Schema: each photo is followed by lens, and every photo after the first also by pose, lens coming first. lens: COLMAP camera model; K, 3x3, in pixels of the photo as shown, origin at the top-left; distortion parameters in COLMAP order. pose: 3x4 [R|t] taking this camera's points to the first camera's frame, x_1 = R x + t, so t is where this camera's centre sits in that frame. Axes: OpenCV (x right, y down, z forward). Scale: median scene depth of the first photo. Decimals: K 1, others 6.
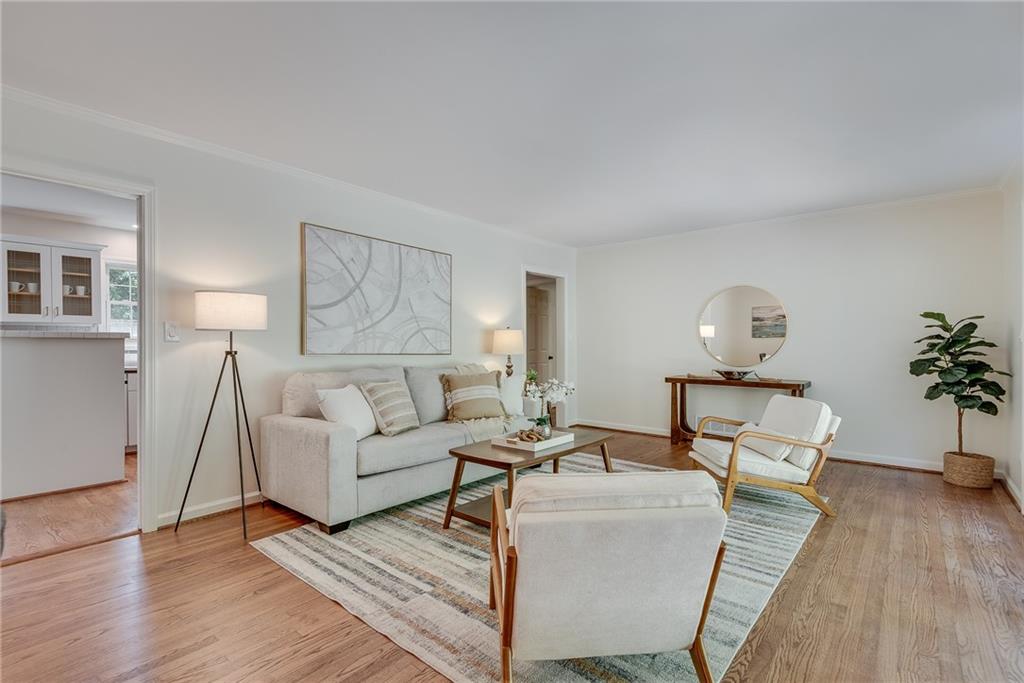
lens RADIAL K [[484.9, 0, 512.1], [0, 484.9, 345.9], [0, 0, 1]] dist [0.003836, -0.000299]
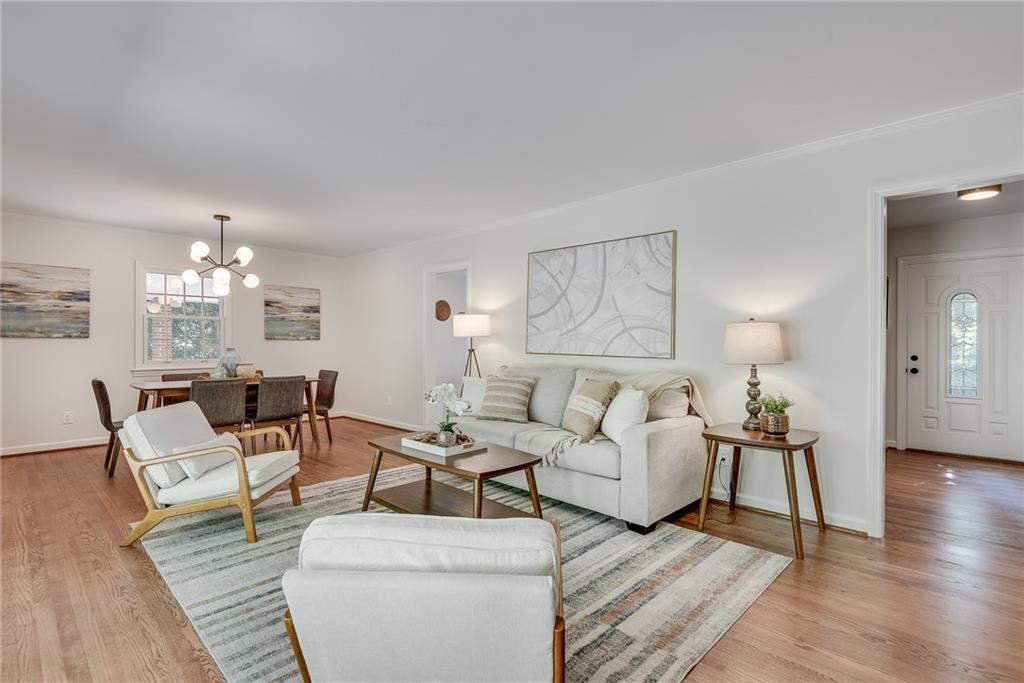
lens RADIAL K [[484.9, 0, 512.1], [0, 484.9, 345.9], [0, 0, 1]] dist [0.003836, -0.000299]
pose [[-0.075194, 0.008154, -0.997136, 0.824310], [-0.001387, 0.999965, 0.008281, -0.011949], [0.997168, 0.002006, -0.075180, 0.982907]]
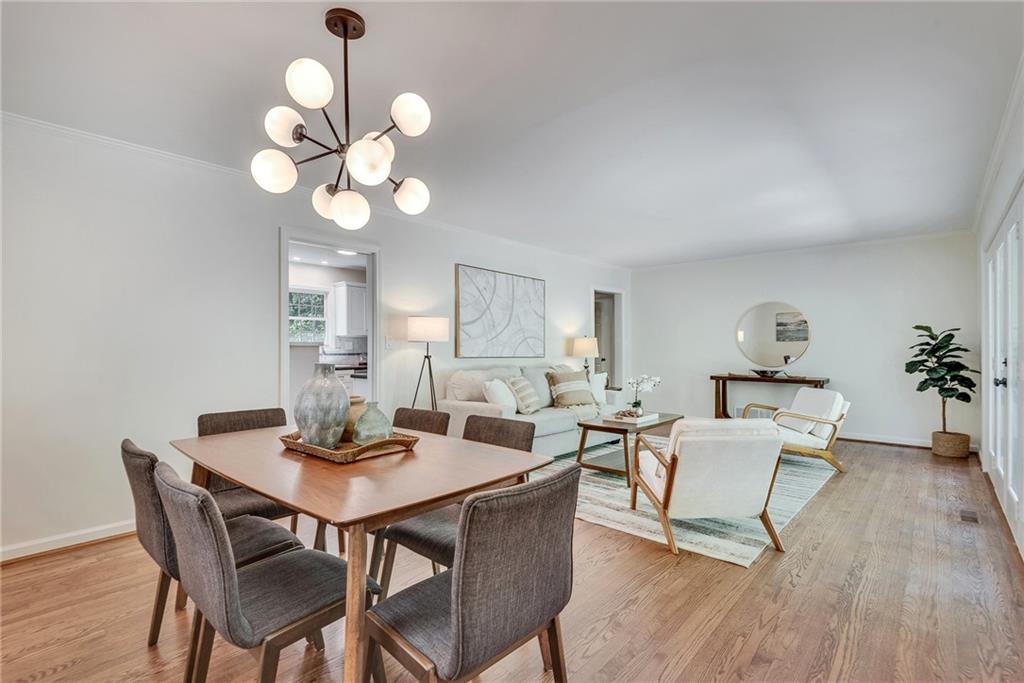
lens RADIAL K [[483.1, 0, 509.0], [0, 483.1, 345.4], [0, 0, 1]] dist [-0.003454, -0.000614]
pose [[0.999239, -0.001849, -0.038958, -0.210321], [0.001646, 0.999985, -0.005244, -0.009872], [0.038967, 0.005176, 0.999227, -0.357409]]
